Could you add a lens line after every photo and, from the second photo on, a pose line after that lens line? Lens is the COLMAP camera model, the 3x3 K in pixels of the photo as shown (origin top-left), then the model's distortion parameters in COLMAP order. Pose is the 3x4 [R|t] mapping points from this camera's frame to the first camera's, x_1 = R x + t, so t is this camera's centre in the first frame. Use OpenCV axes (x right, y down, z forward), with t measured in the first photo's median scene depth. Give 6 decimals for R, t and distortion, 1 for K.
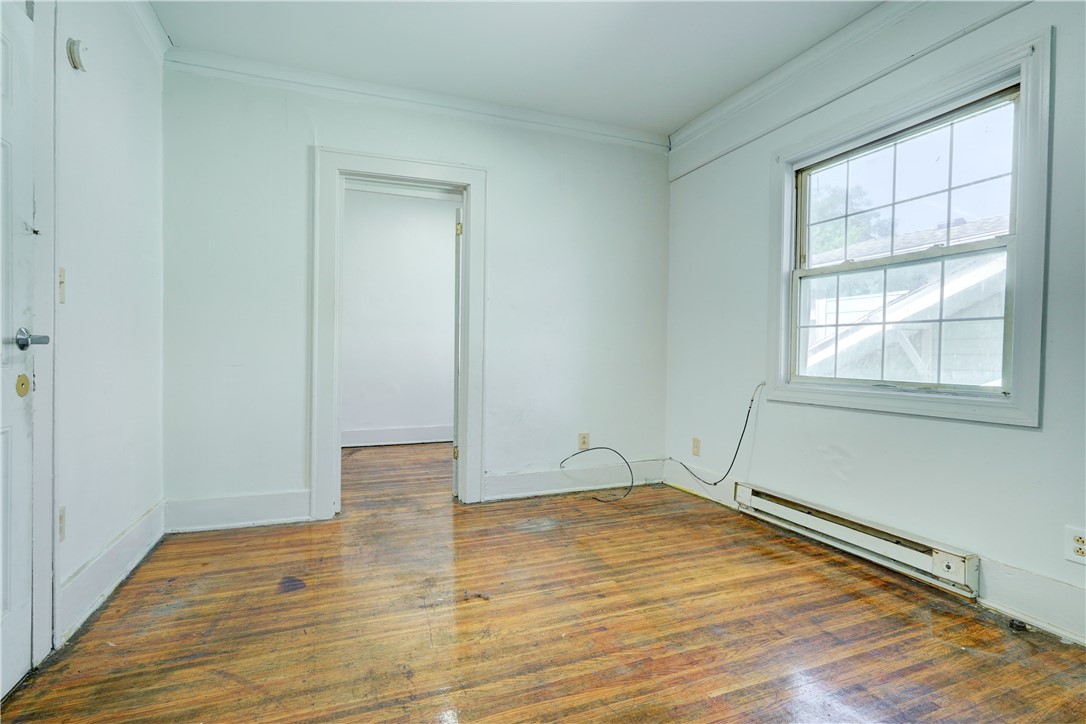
lens RADIAL K [[515.7, 0, 541.6], [0, 515.7, 358.3], [0, 0, 1]] dist [-0.009519, 0.001897]
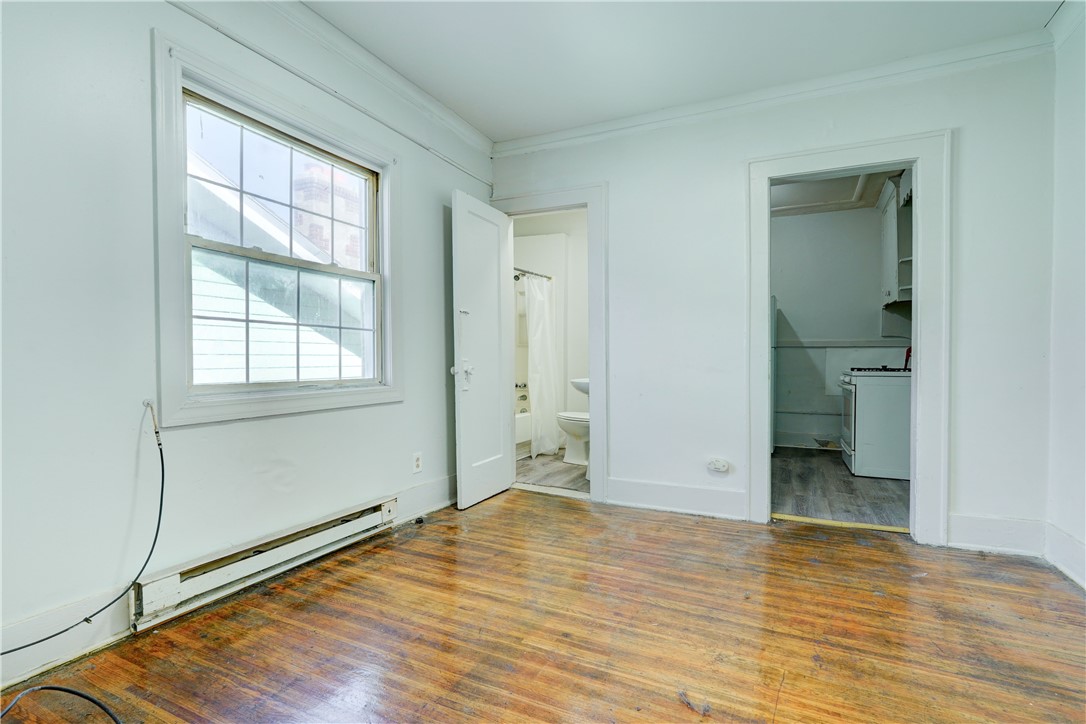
lens RADIAL K [[515.7, 0, 545.2], [0, 515.7, 367.3], [0, 0, 1]] dist [-0.009519, 0.001897]
pose [[-0.663029, -0.022094, 0.748268, -0.463795], [-0.000473, 0.999577, 0.029096, -0.015526], [-0.748594, 0.018937, -0.662759, 1.470966]]
